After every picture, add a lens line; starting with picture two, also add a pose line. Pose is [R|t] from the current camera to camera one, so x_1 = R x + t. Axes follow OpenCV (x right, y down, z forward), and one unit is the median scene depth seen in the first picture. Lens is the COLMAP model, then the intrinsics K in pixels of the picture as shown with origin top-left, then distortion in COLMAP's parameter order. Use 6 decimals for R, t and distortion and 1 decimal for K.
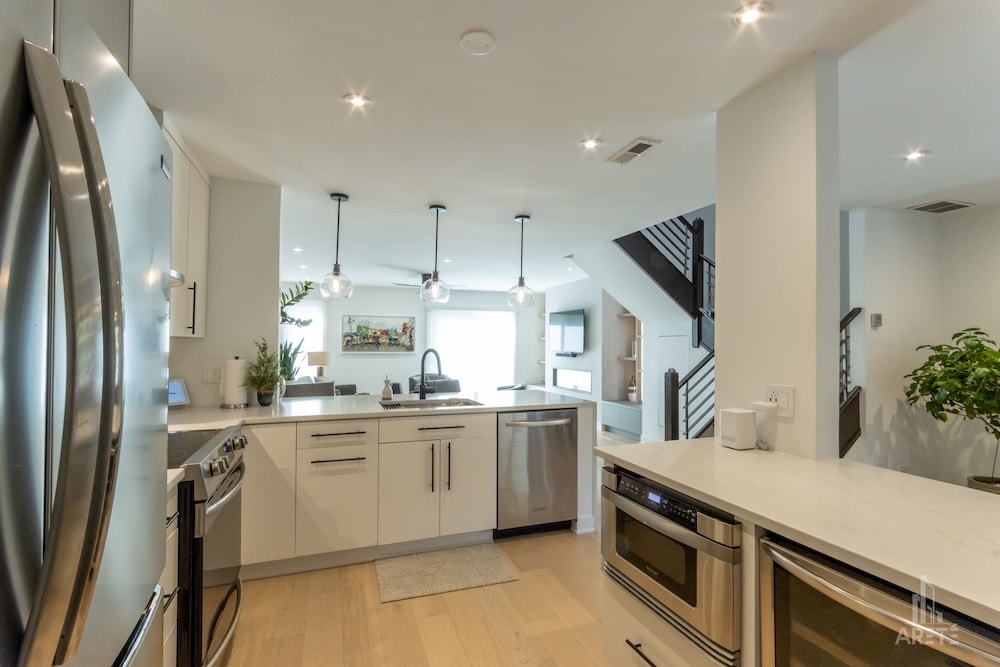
lens RADIAL K [[465.8, 0, 495.7], [0, 465.8, 334.9], [0, 0, 1]] dist [-0.011594, 0.002867]
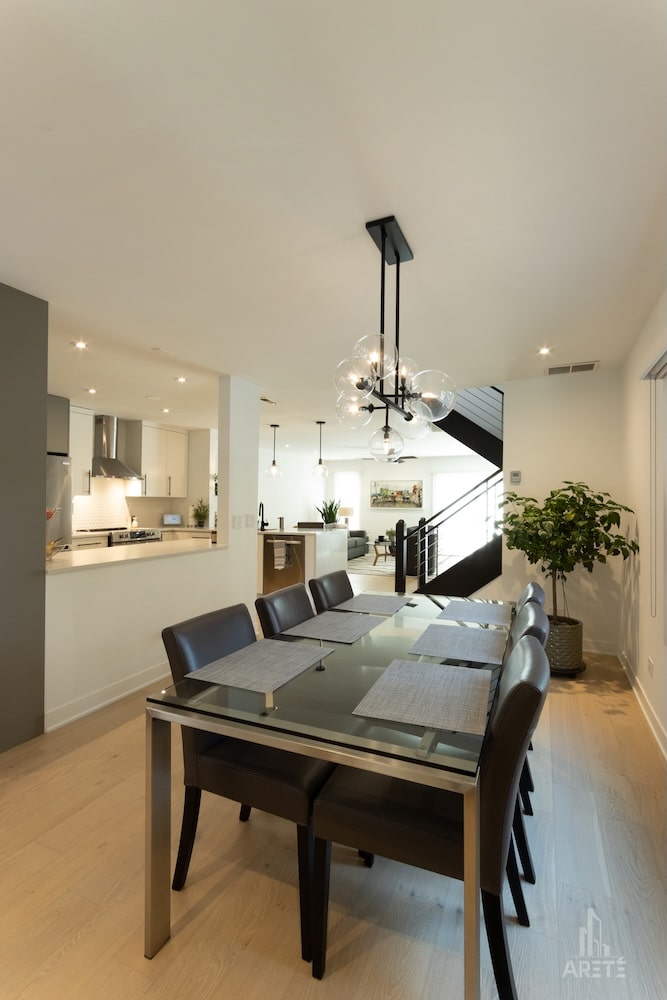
lens RADIAL K [[465.8, 0, 339.6], [0, 465.8, 498.1], [0, 0, 1]] dist [-0.011594, 0.002867]
pose [[0.720753, -0.008153, -0.693144, 0.555382], [0.011872, 0.999929, 0.000584, 0.006112], [0.693090, -0.008650, 0.720799, -0.064307]]
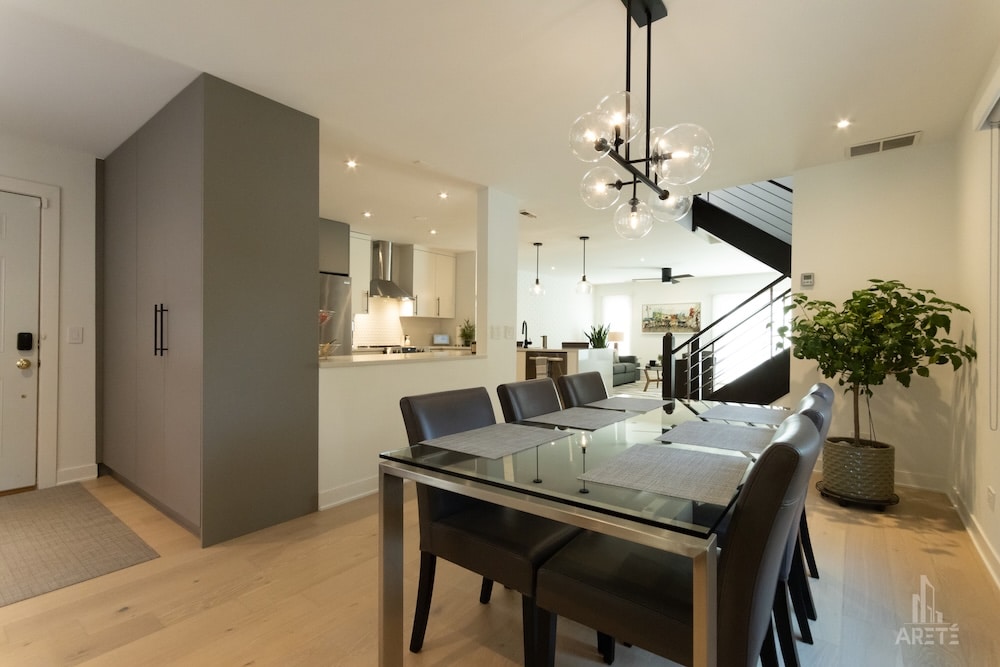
lens RADIAL K [[465.8, 0, 495.7], [0, 465.8, 336.2], [0, 0, 1]] dist [-0.011594, 0.002867]
pose [[0.528189, -0.002129, -0.849124, 0.558654], [0.014881, 0.999866, 0.006749, 0.030690], [0.848996, -0.016201, 0.528150, -0.048170]]
